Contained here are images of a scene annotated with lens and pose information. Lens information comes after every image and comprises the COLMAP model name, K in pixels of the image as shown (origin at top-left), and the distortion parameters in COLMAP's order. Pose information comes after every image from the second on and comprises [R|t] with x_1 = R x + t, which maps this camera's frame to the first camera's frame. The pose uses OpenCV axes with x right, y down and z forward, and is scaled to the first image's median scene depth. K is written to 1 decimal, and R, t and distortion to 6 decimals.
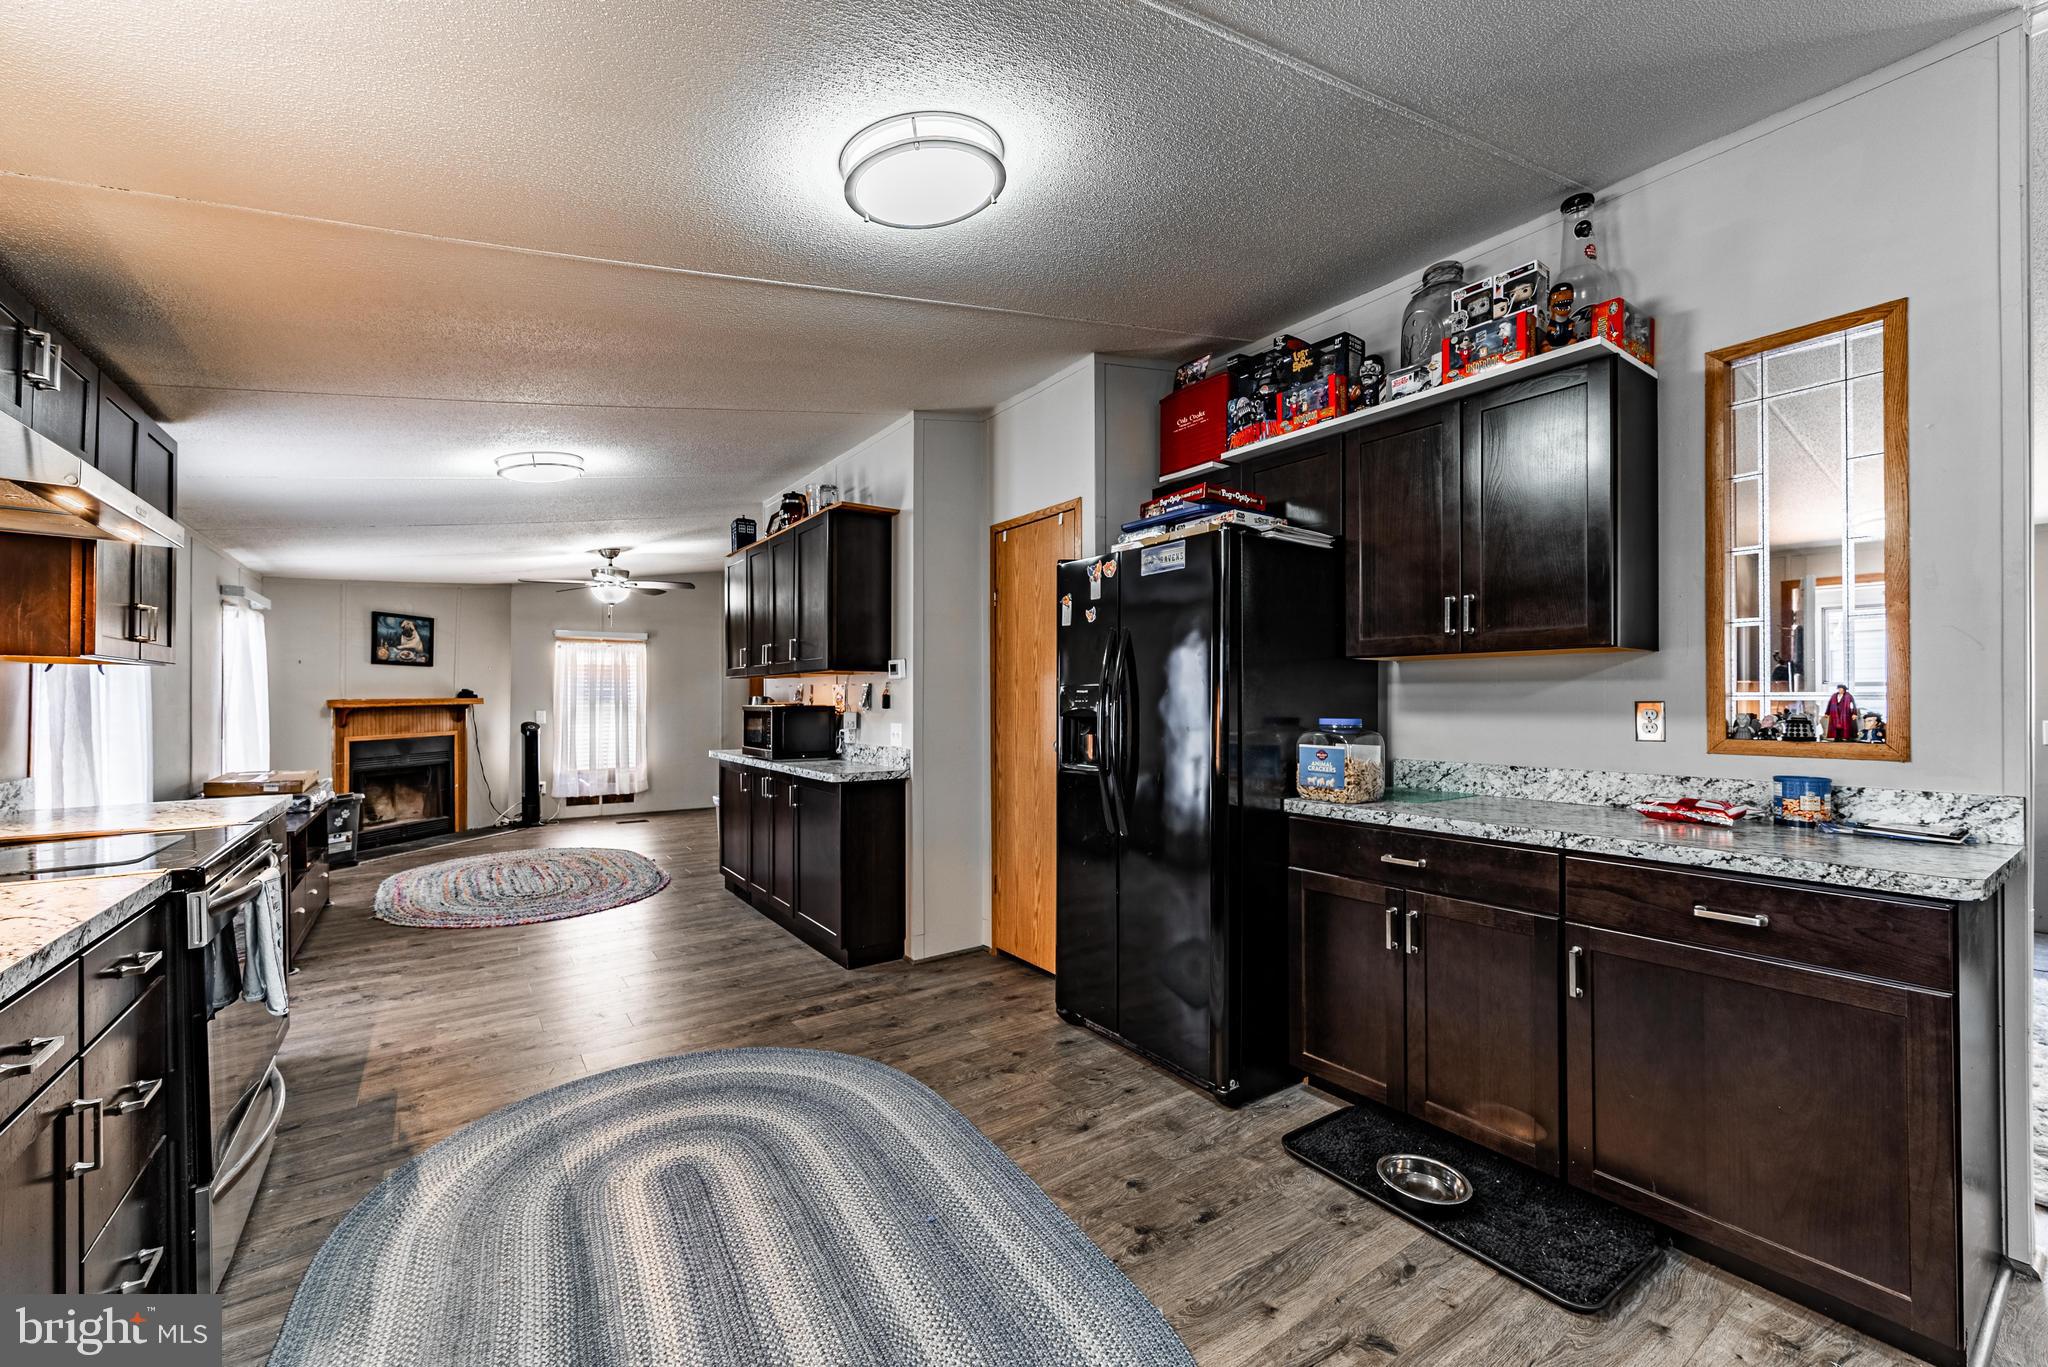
lens RADIAL K [[818.8, 0, 1008.8], [0, 818.8, 693.6], [0, 0, 1]] dist [0.001453, -0.000024]
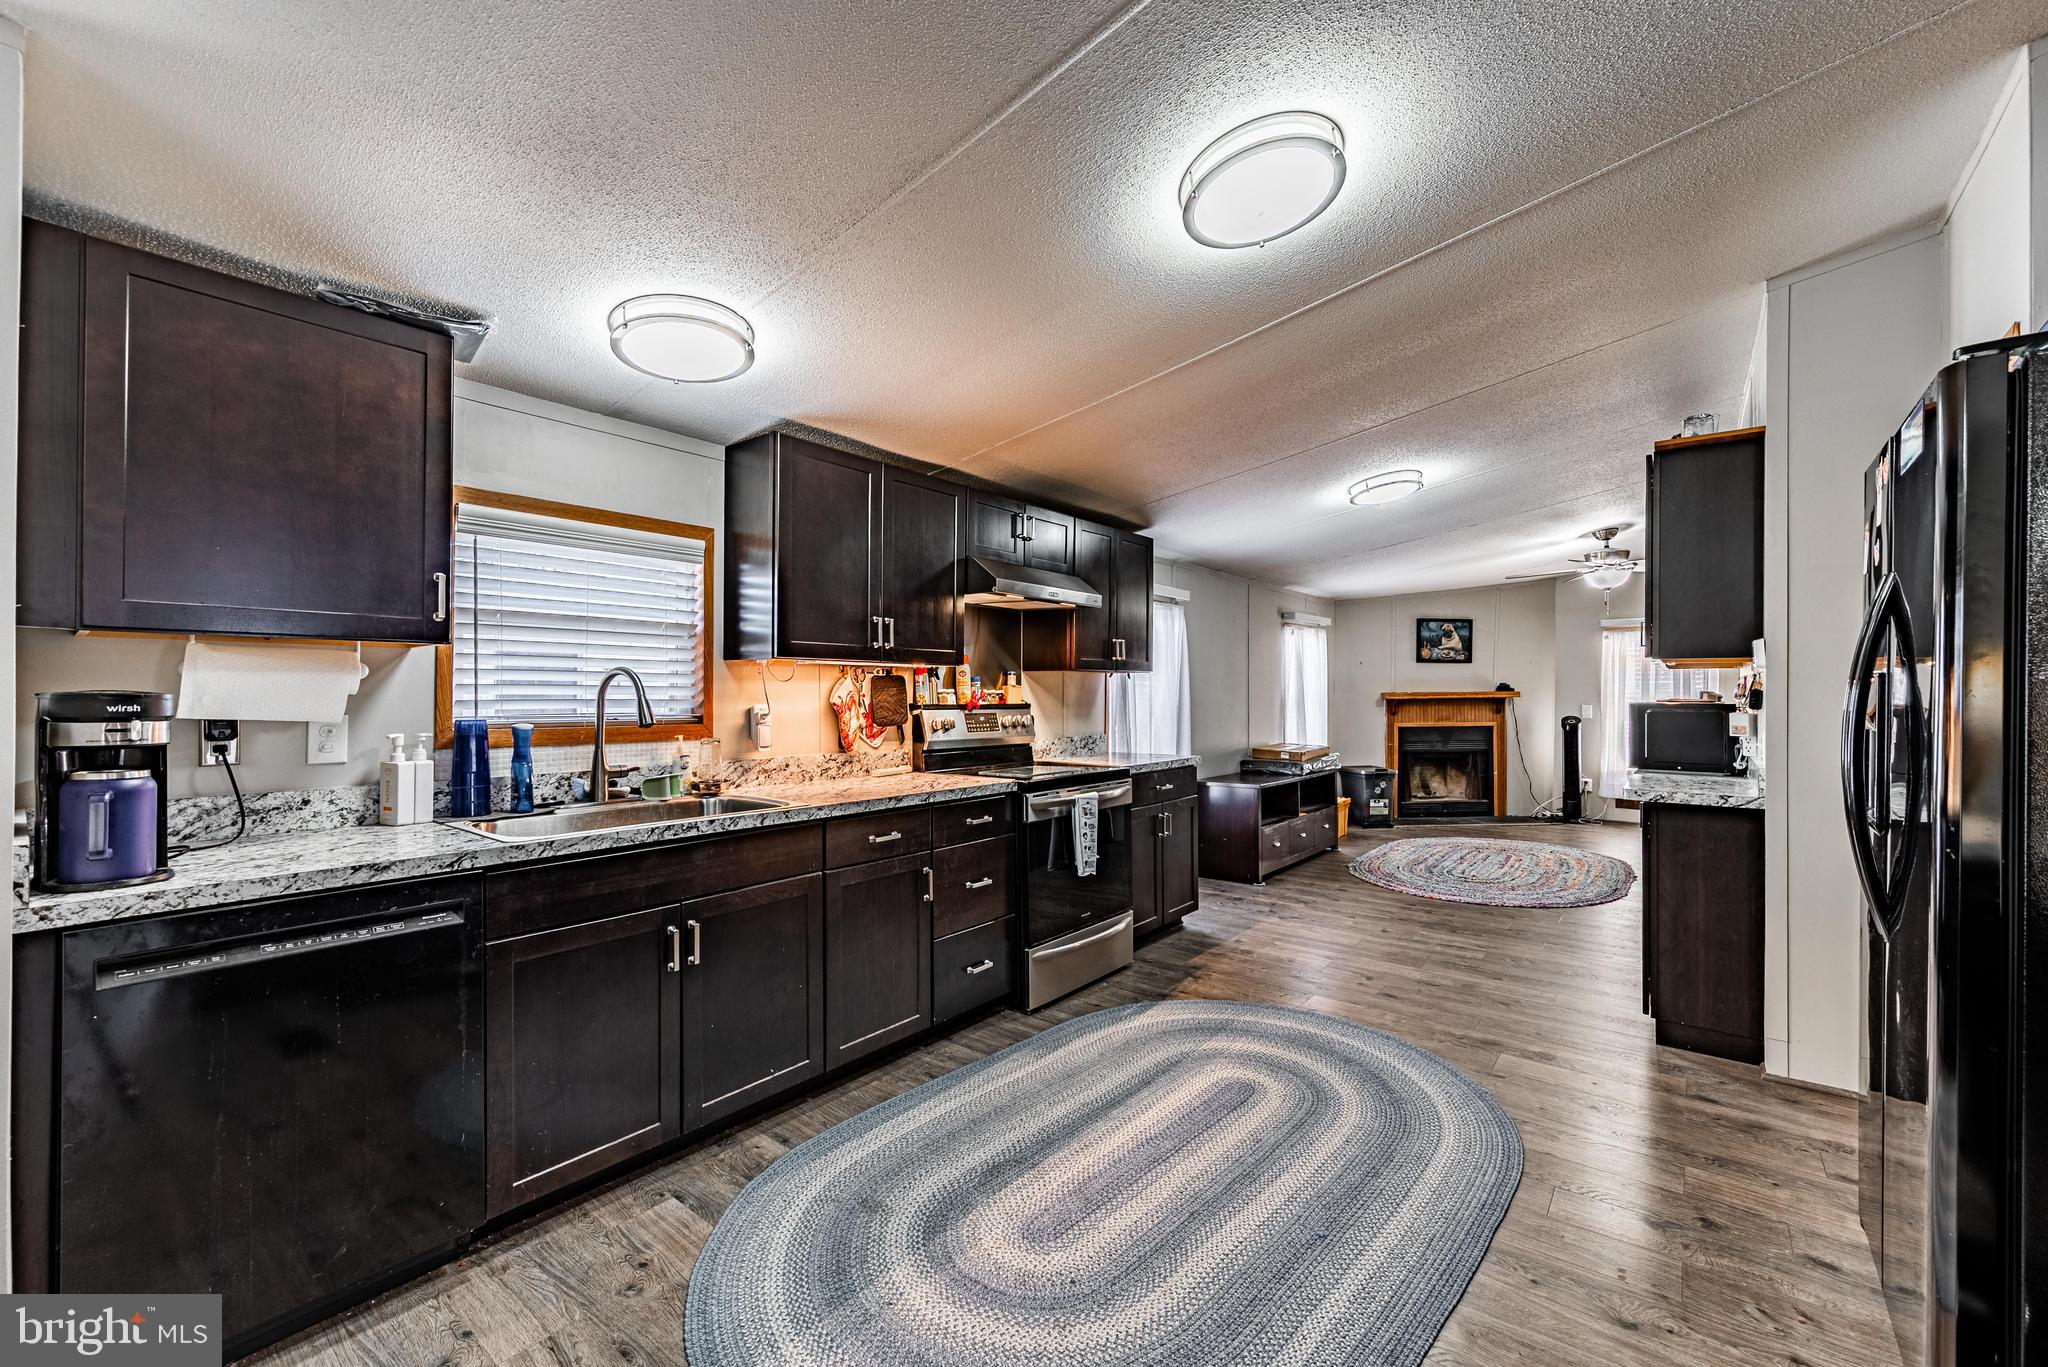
lens RADIAL K [[827.9, 0, 1024.0], [0, 827.9, 683.5], [0, 0, 1]] dist [0.001325, 0.000229]
pose [[0.281061, -0.006081, -0.959671, 0.414942], [0.003135, 0.999980, -0.005418, -0.002249], [0.959685, -0.001486, 0.281075, 0.215992]]
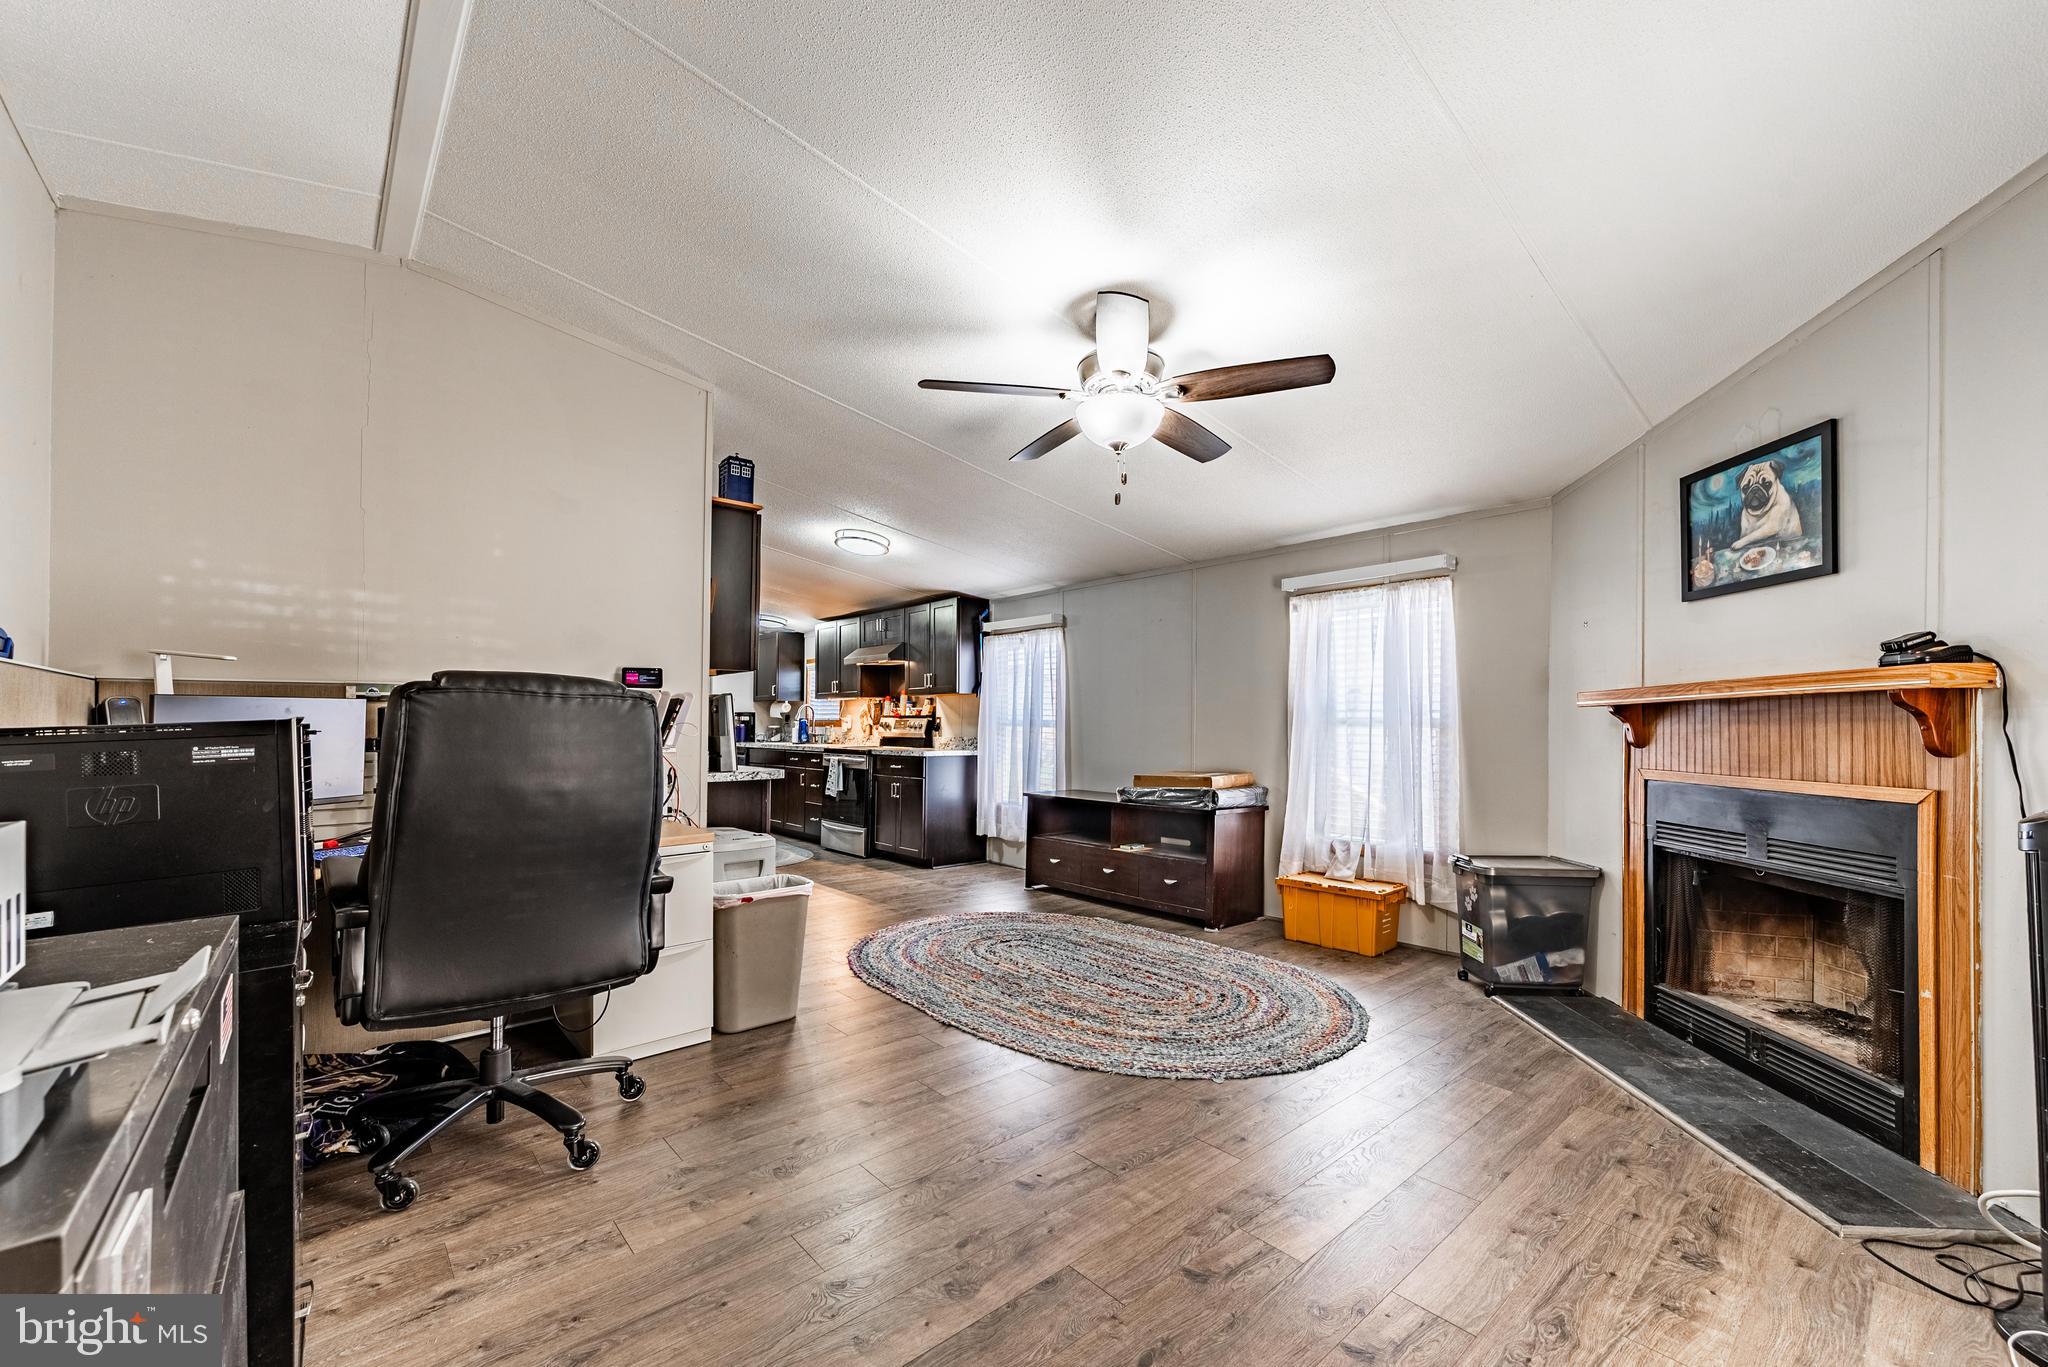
lens RADIAL K [[818.5, 0, 1023.8], [0, 818.5, 712.2], [0, 0, 1]] dist [-0.000502, -0.000013]
pose [[-0.993895, 0.008548, -0.109999, -0.749950], [0.010013, 0.999868, -0.012774, 0.041375], [0.109876, -0.013798, -0.993850, 2.628918]]
